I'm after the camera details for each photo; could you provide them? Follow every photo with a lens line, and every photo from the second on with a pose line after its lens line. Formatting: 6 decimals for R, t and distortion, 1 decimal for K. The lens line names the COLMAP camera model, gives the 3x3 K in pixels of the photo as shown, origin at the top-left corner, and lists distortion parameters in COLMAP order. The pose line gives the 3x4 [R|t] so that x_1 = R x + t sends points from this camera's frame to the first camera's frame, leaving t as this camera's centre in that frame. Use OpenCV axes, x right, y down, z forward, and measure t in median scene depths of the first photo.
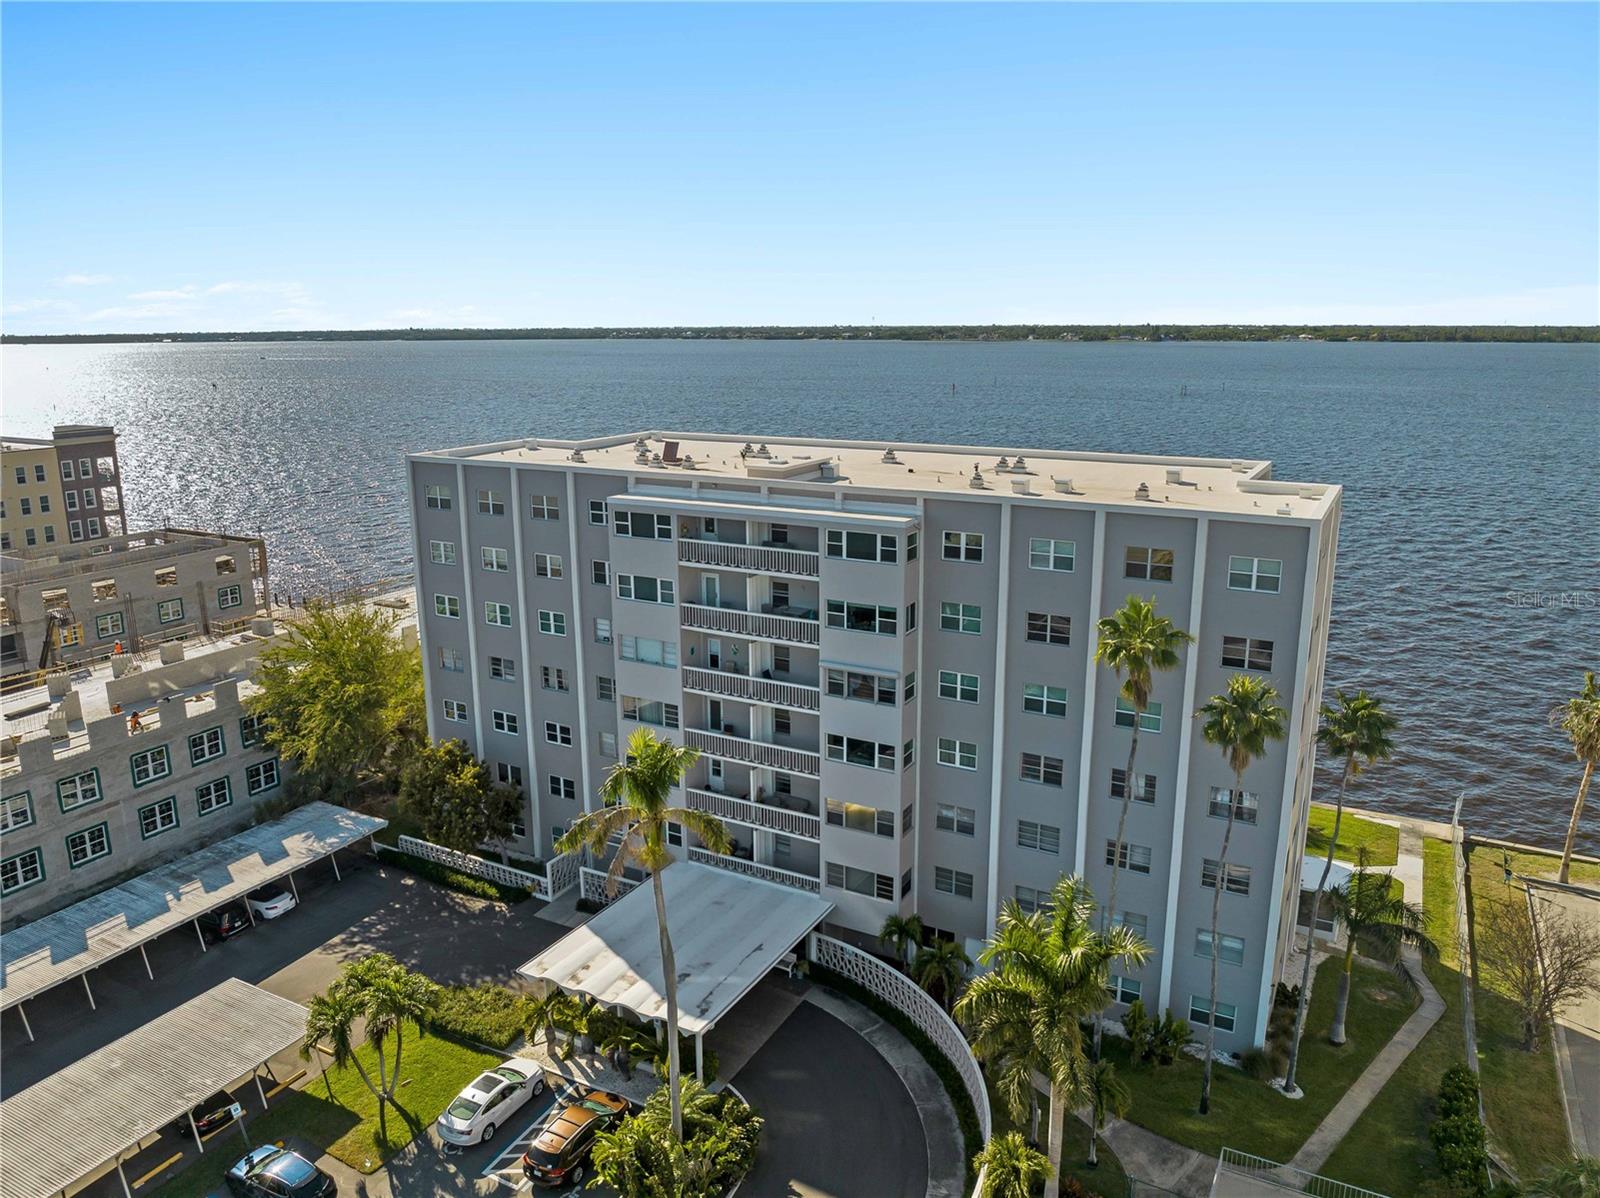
lens RADIAL K [[1108.7, 0, 803.9], [0, 1108.7, 592.7], [0, 0, 1]] dist [-0.039287, 0.014381]
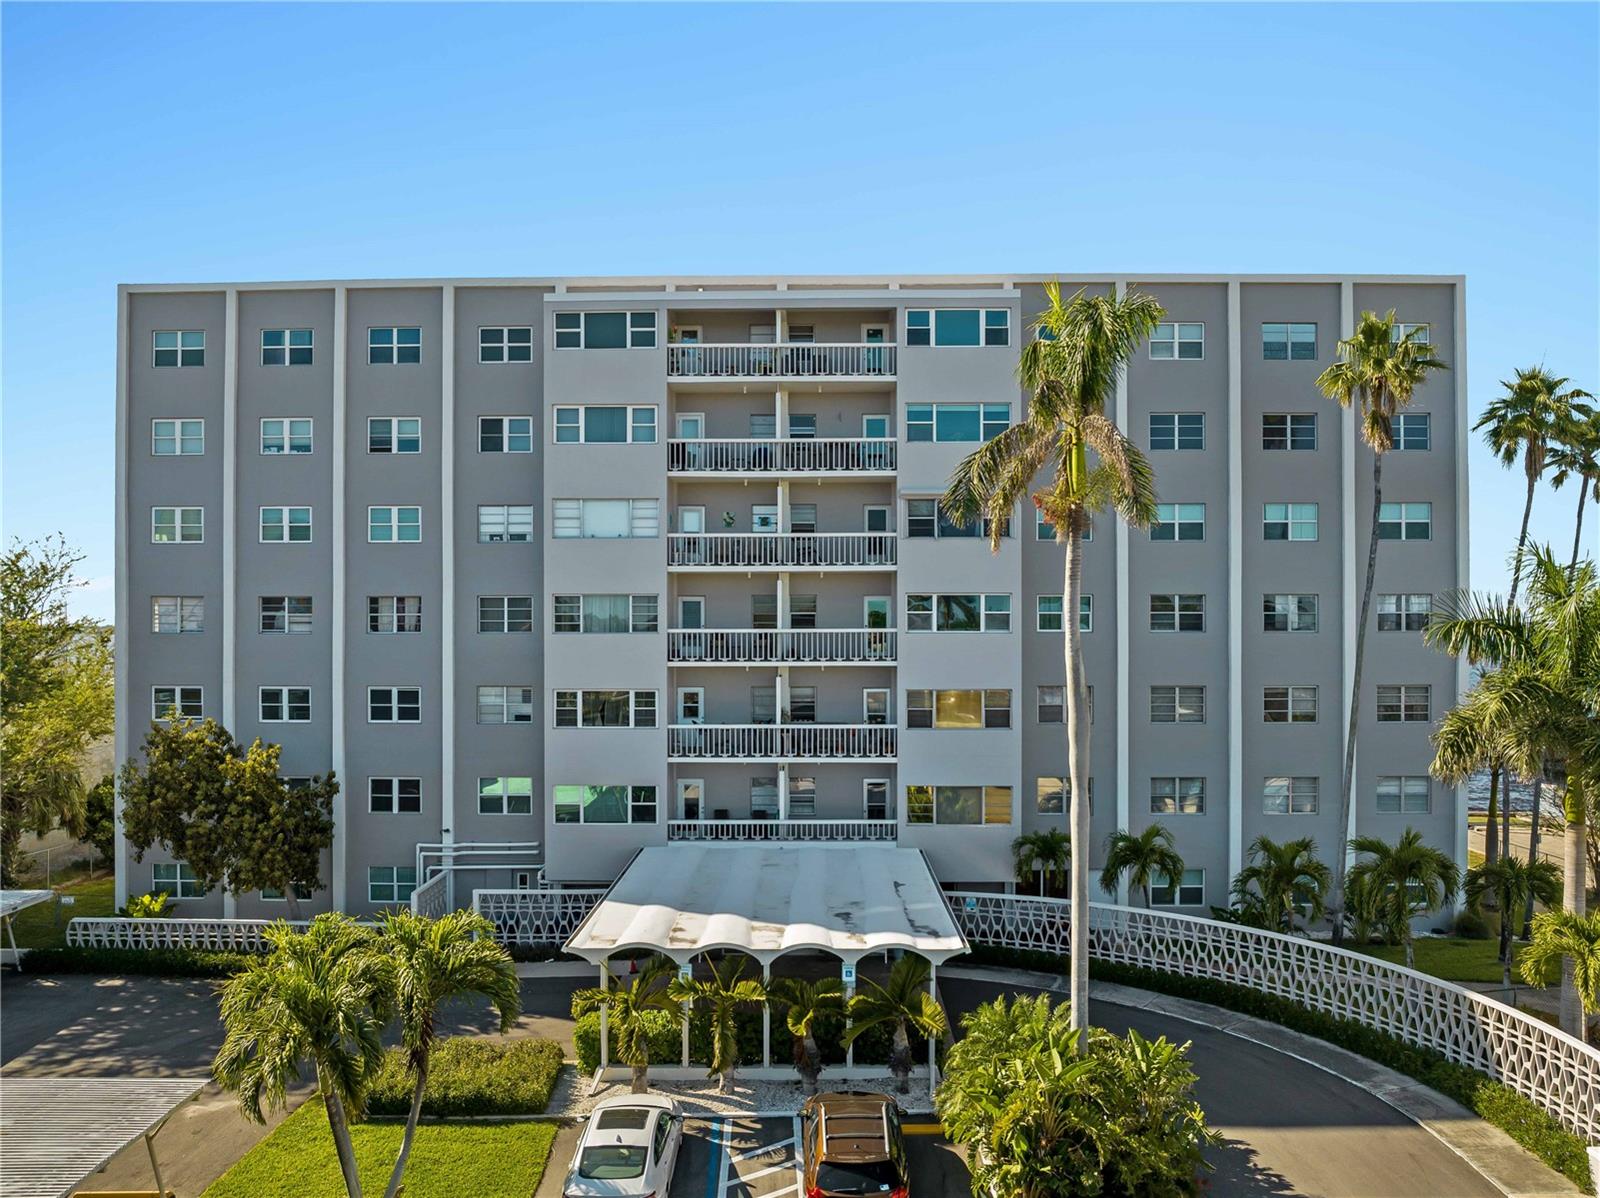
lens RADIAL K [[1108.7, 0, 793.6], [0, 1108.7, 625.1], [0, 0, 1]] dist [-0.039287, 0.014381]
pose [[0.885734, 0.006003, 0.464155, -0.356965], [0.102025, 0.972948, -0.207275, 0.271075], [-0.452843, 0.230946, 0.861161, 0.387827]]
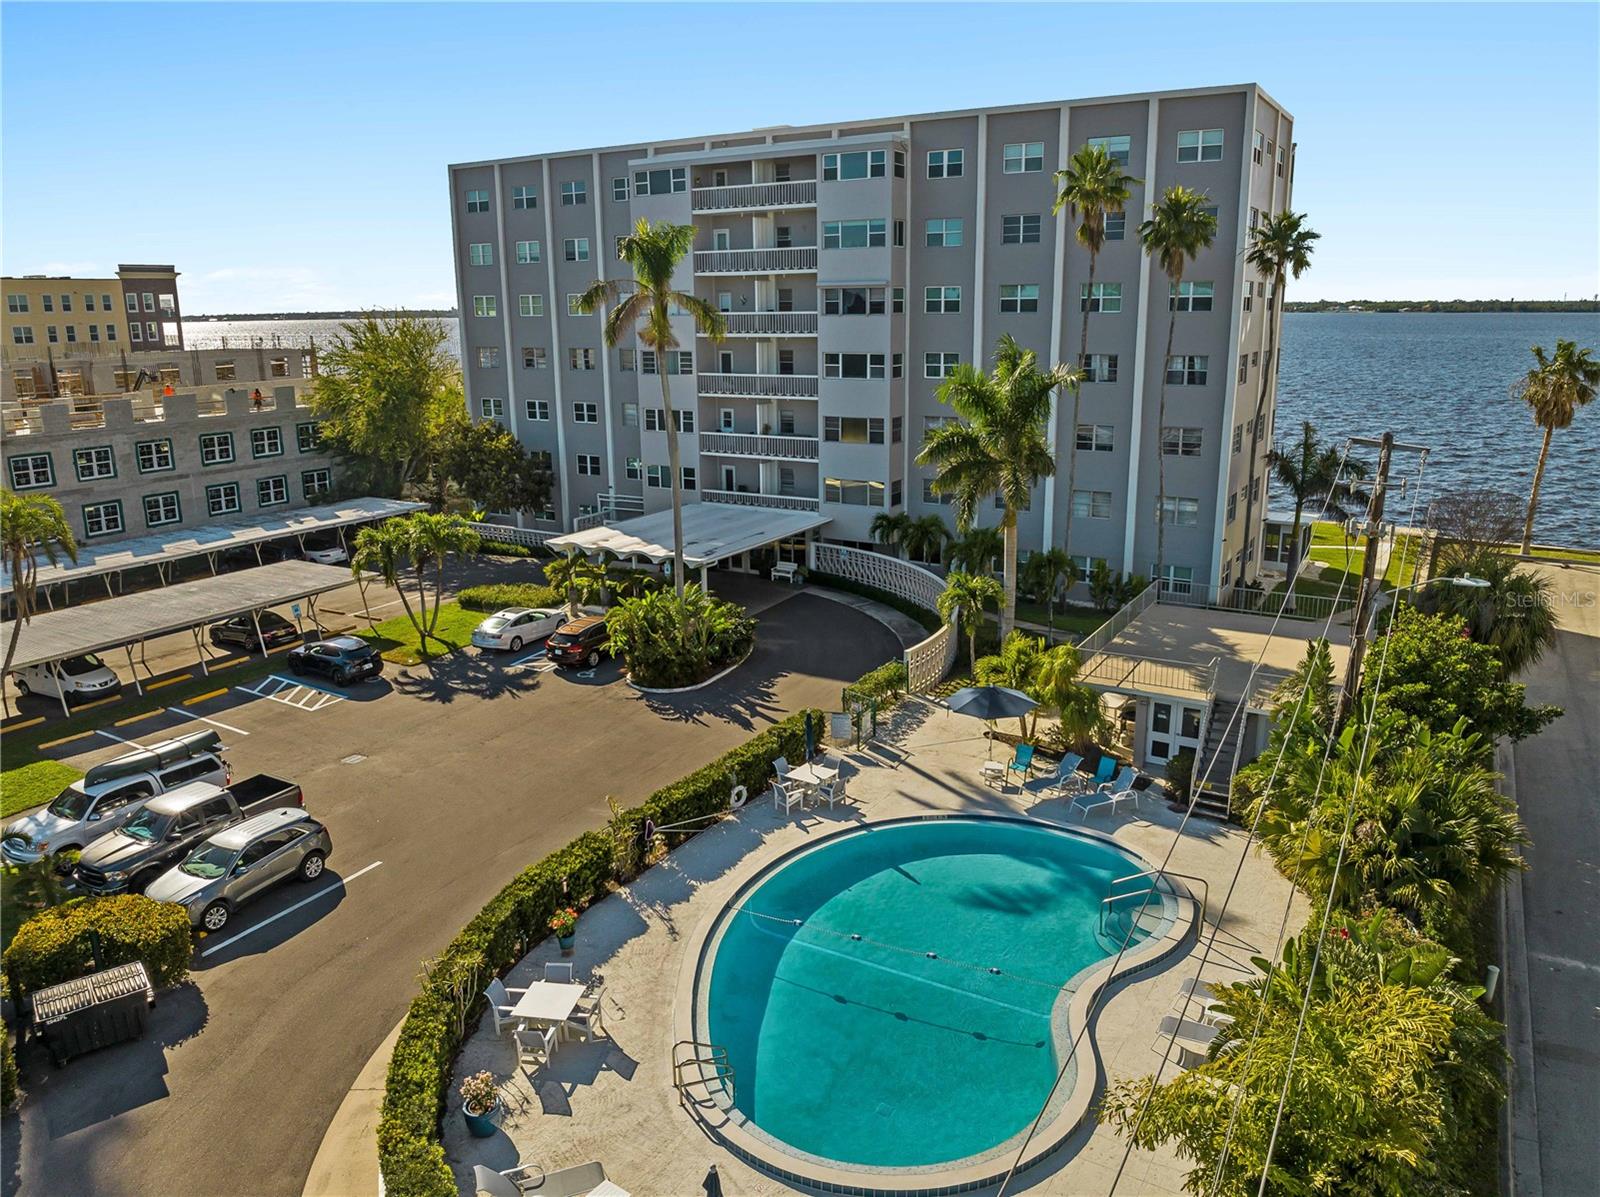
lens RADIAL K [[1108.7, 0, 807.9], [0, 1108.7, 586.6], [0, 0, 1]] dist [-0.039287, 0.014381]
pose [[0.999498, 0.004011, -0.031438, 0.037452], [-0.003526, 0.999874, 0.015479, 0.321173], [0.031496, -0.015361, 0.999386, -0.099830]]
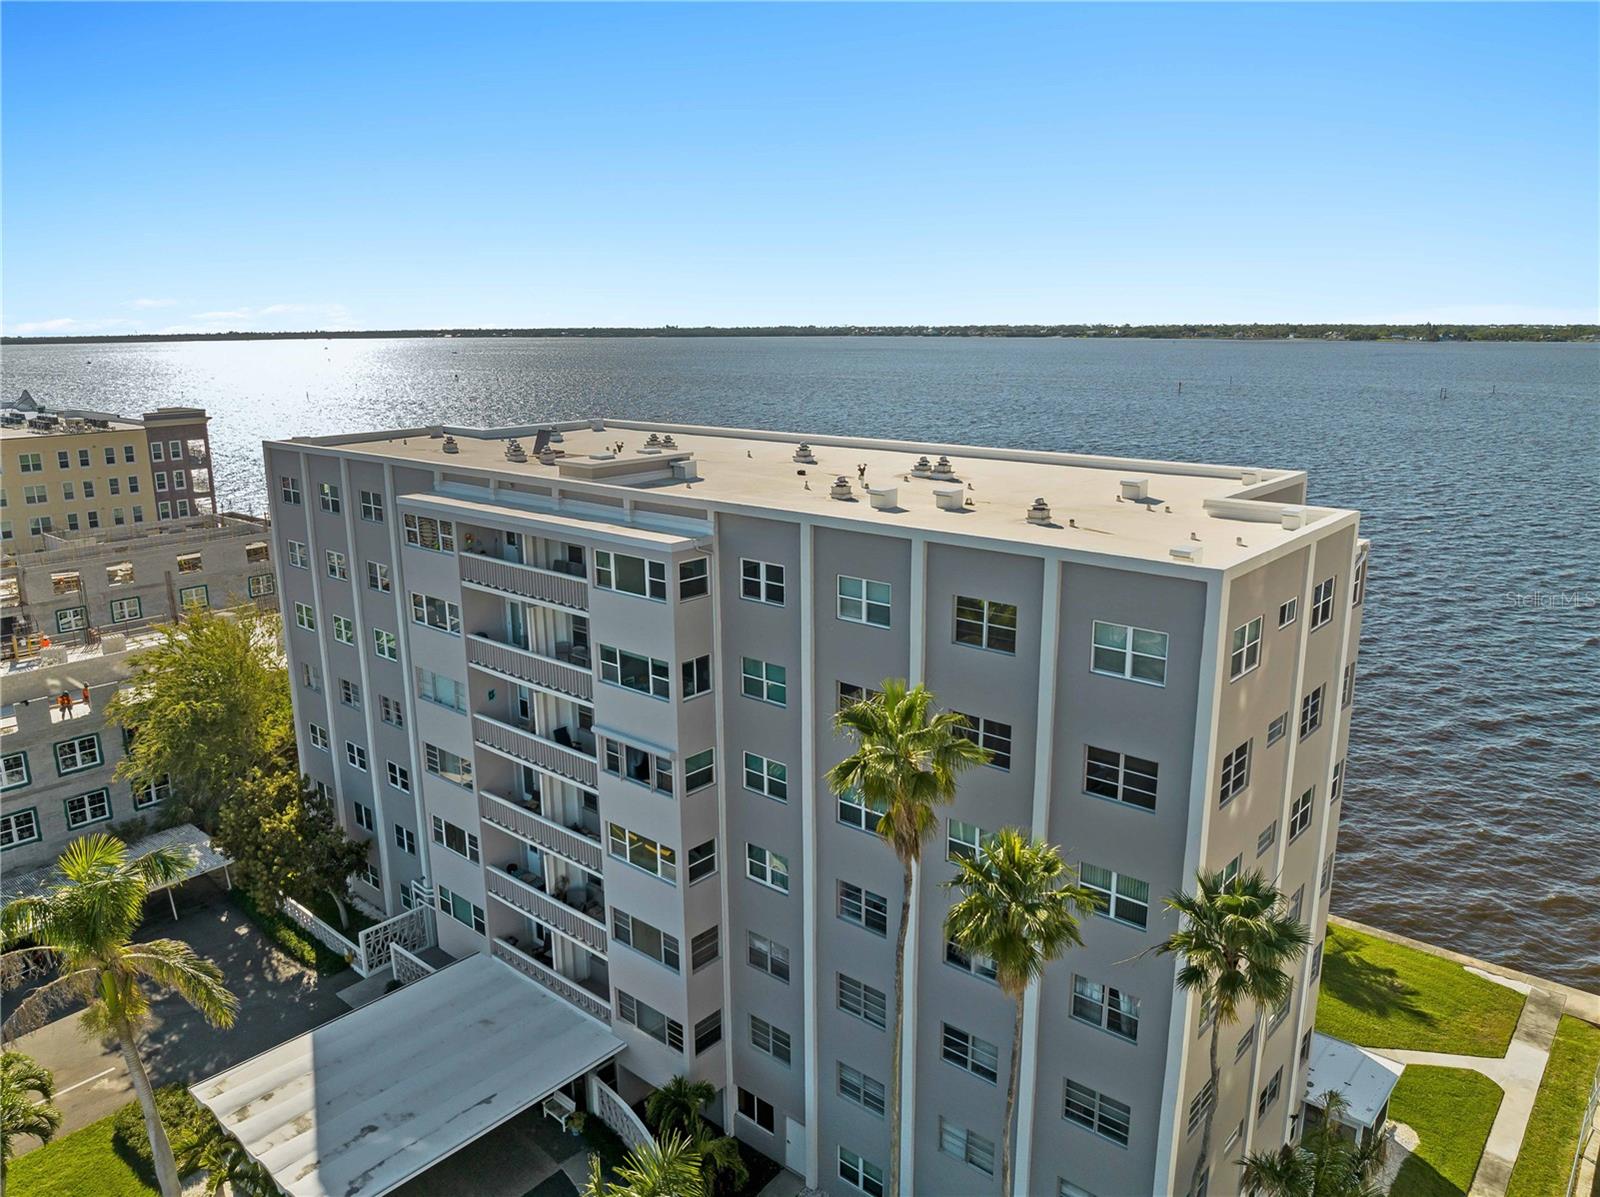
lens RADIAL K [[1108.7, 0, 805.8], [0, 1108.7, 599.9], [0, 0, 1]] dist [-0.039287, 0.014381]
pose [[0.978487, 0.048296, -0.200577, 0.274715], [-0.046626, 0.998827, 0.013044, -0.035526], [0.200972, -0.003412, 0.979591, 0.278432]]
